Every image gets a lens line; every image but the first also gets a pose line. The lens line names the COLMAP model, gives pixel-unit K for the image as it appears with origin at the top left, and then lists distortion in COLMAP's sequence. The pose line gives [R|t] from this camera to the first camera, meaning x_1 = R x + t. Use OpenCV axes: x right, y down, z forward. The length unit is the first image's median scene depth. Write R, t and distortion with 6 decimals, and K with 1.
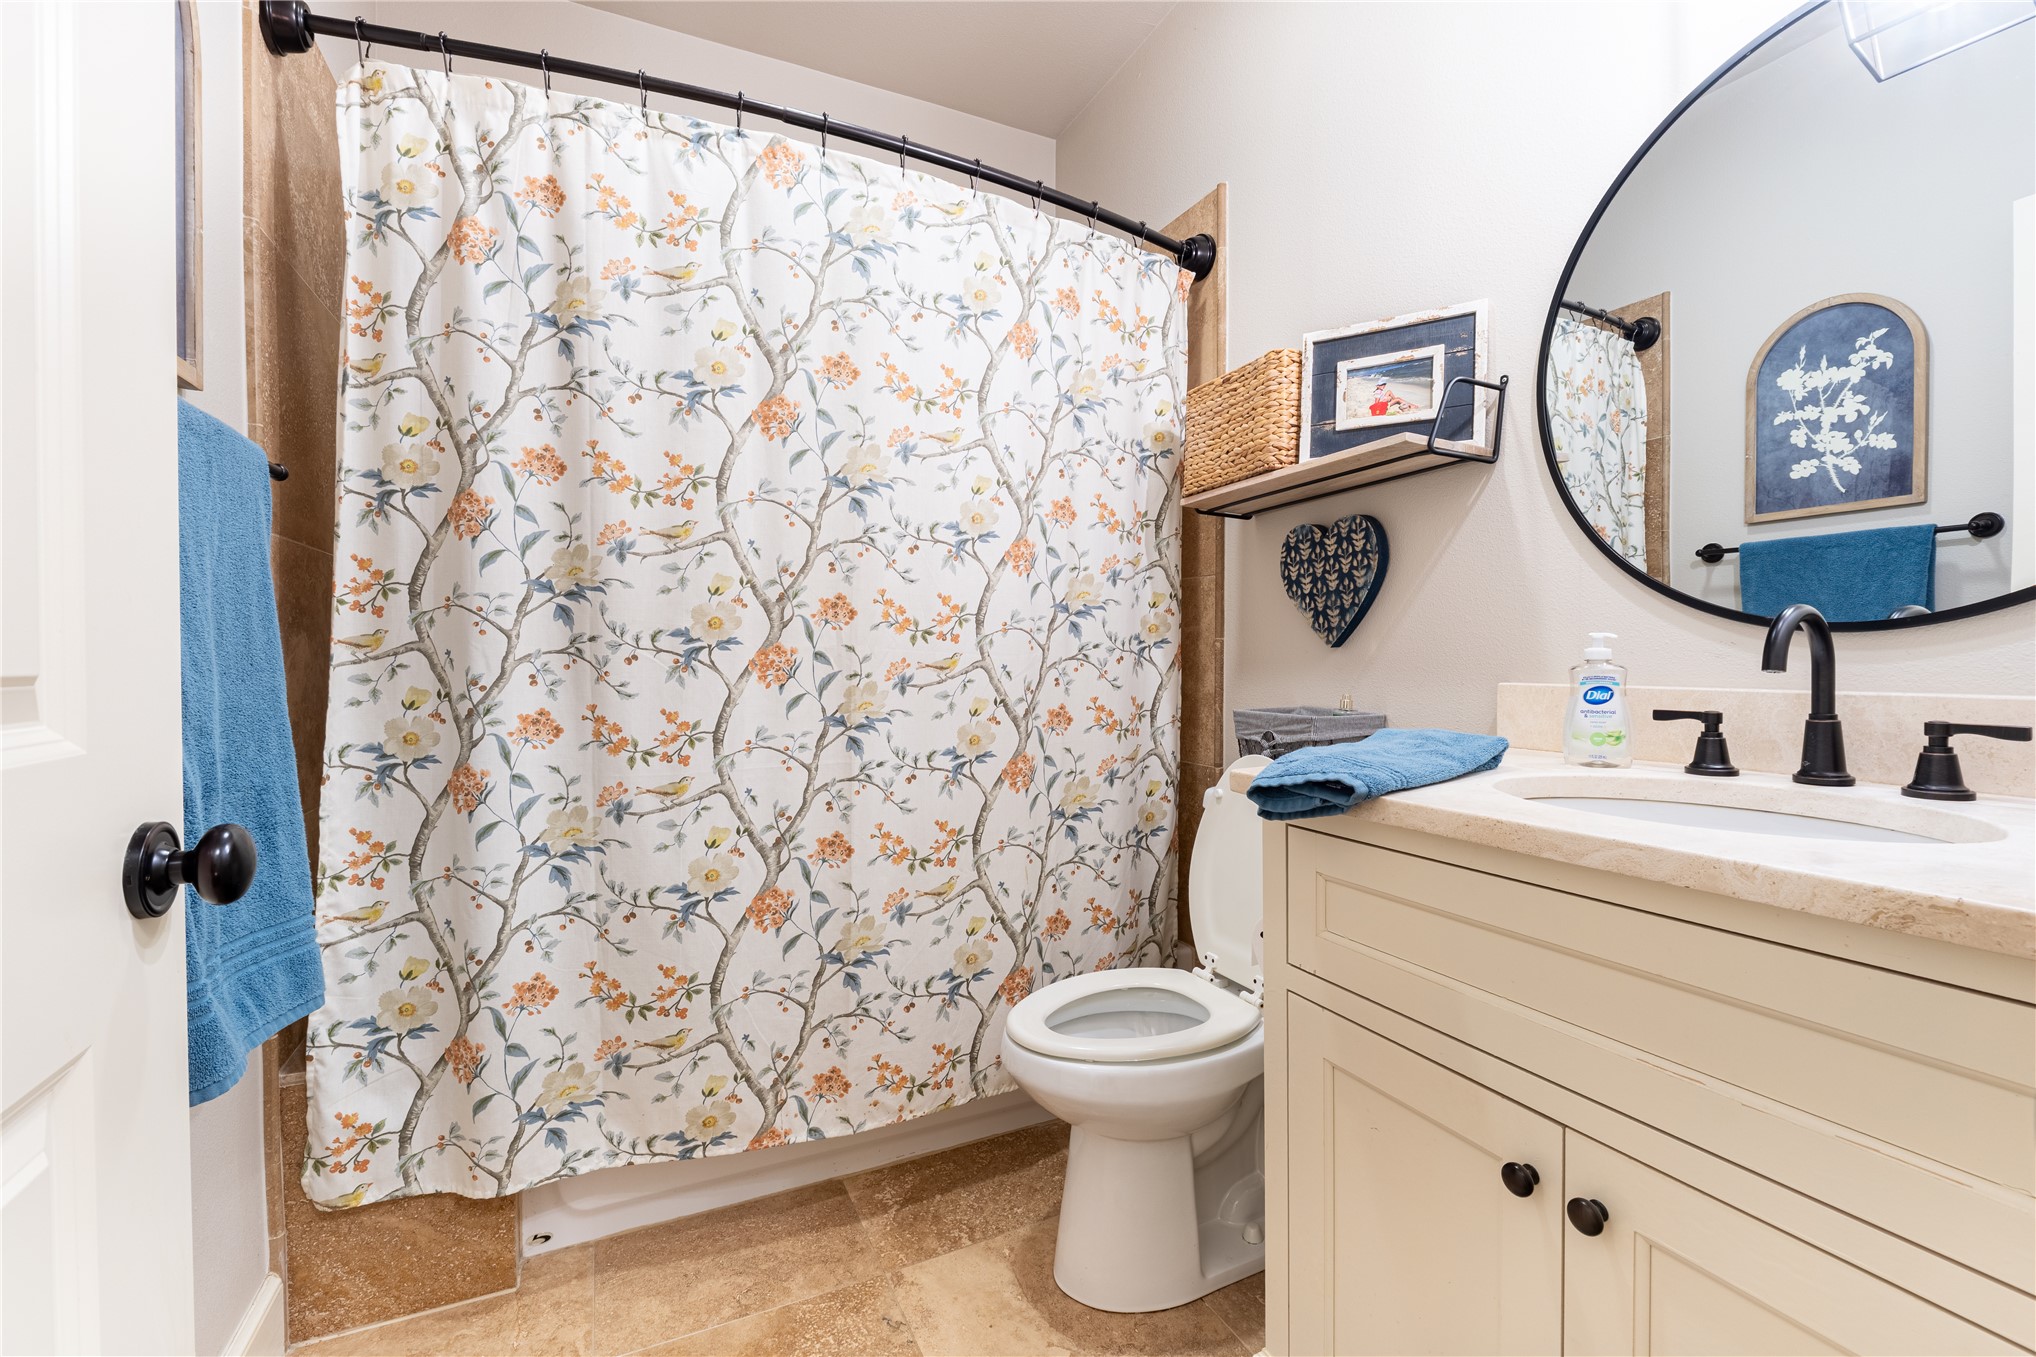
lens RADIAL K [[873.5, 0, 1028.9], [0, 873.5, 675.9], [0, 0, 1]] dist [-0.006560, -0.000092]
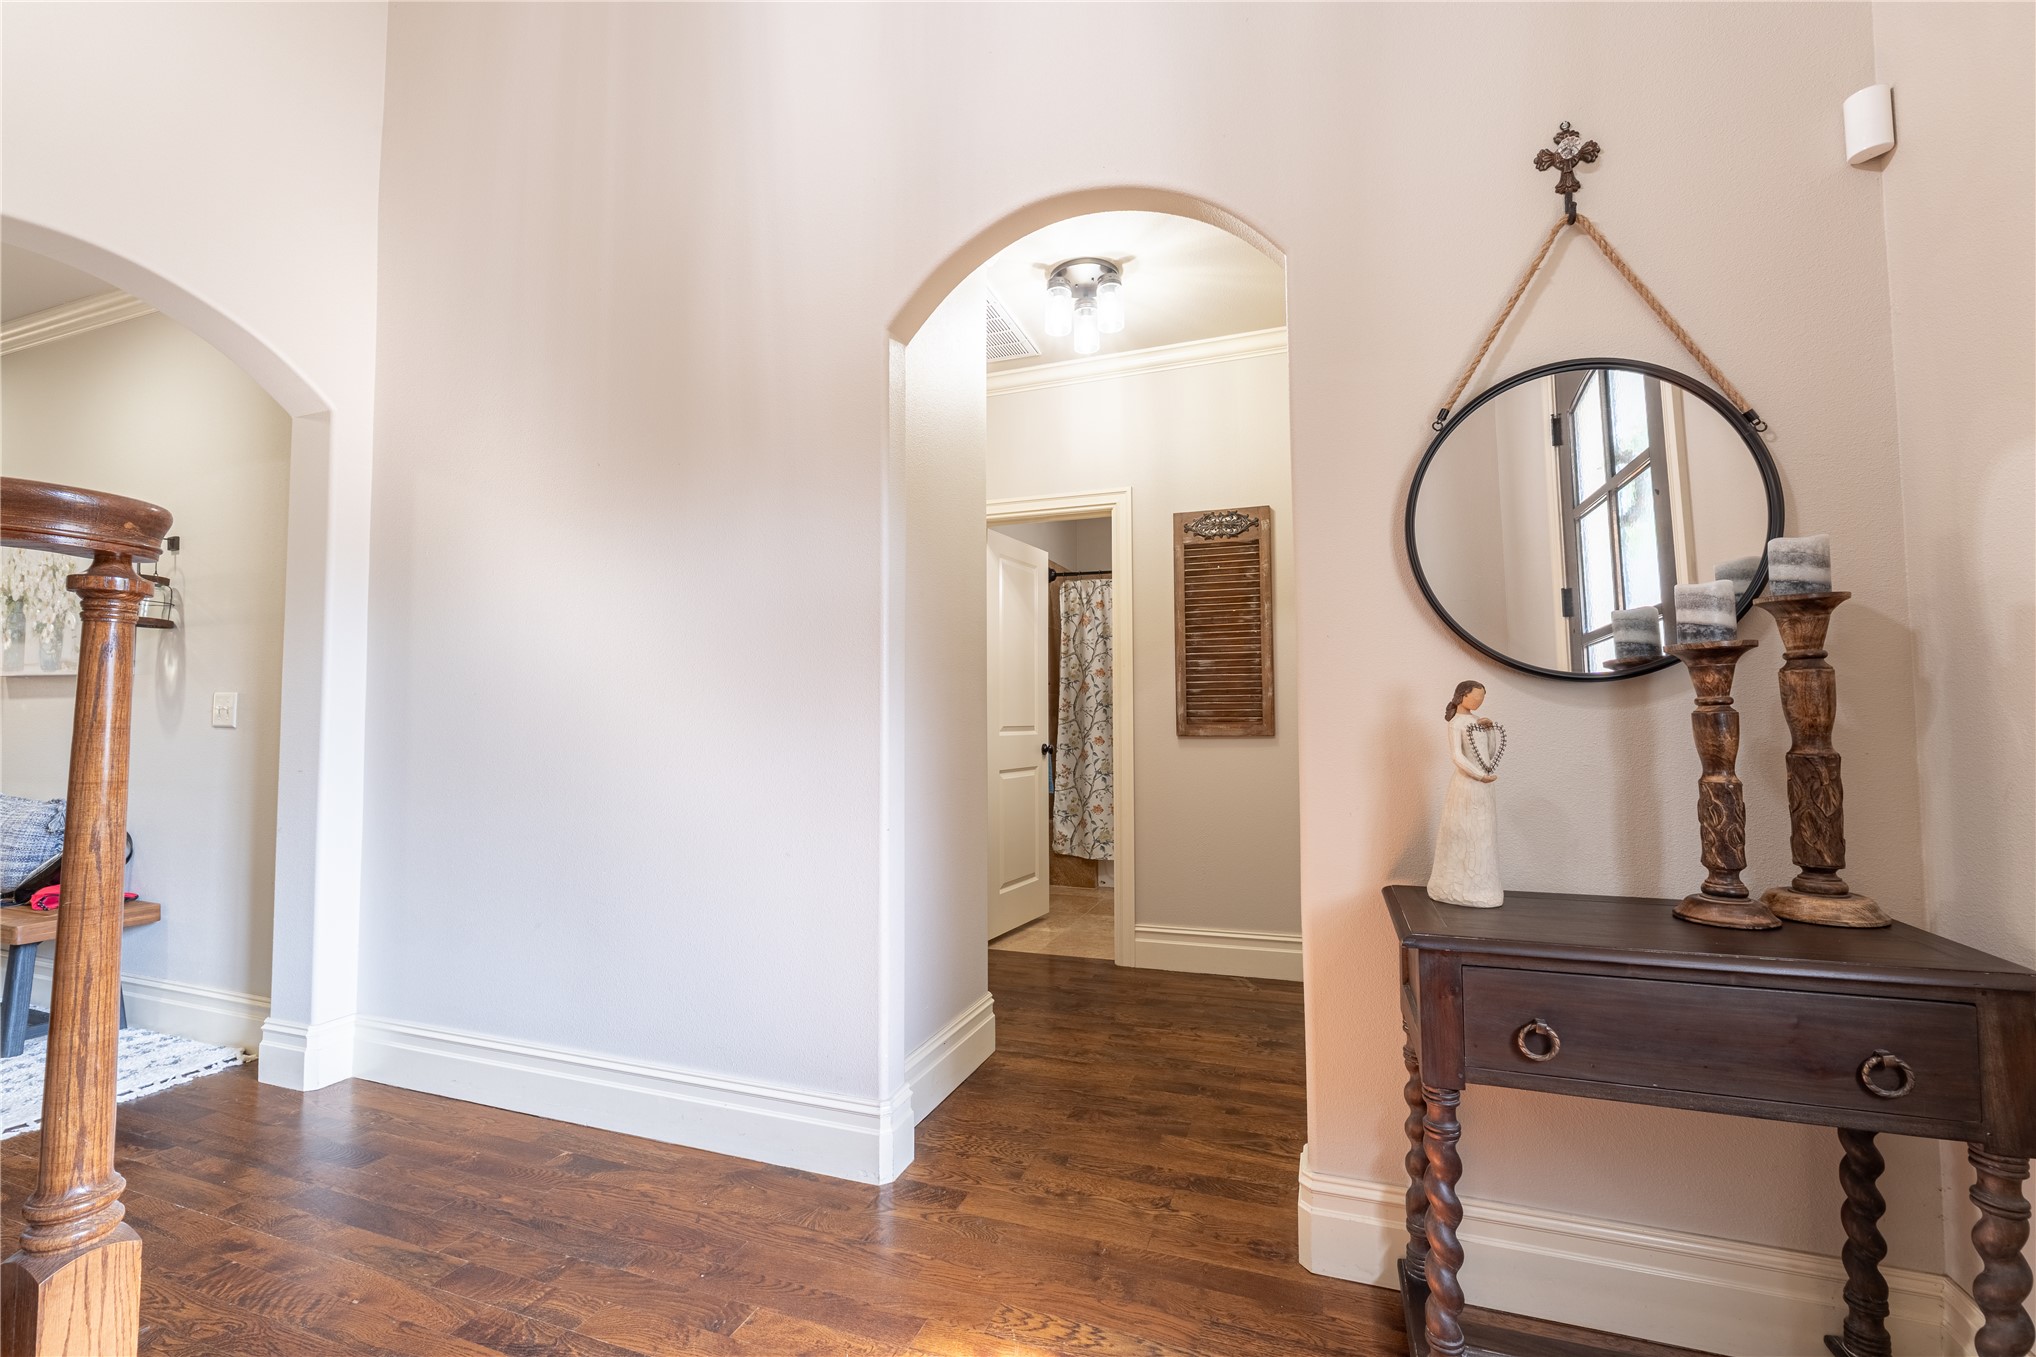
lens RADIAL K [[873.5, 0, 1025.5], [0, 873.5, 667.4], [0, 0, 1]] dist [-0.006560, -0.000092]
pose [[0.712430, -0.042439, -0.700459, 2.012765], [-0.008508, 0.997574, -0.069093, 0.005321], [0.701691, 0.055183, 0.710341, -2.086698]]
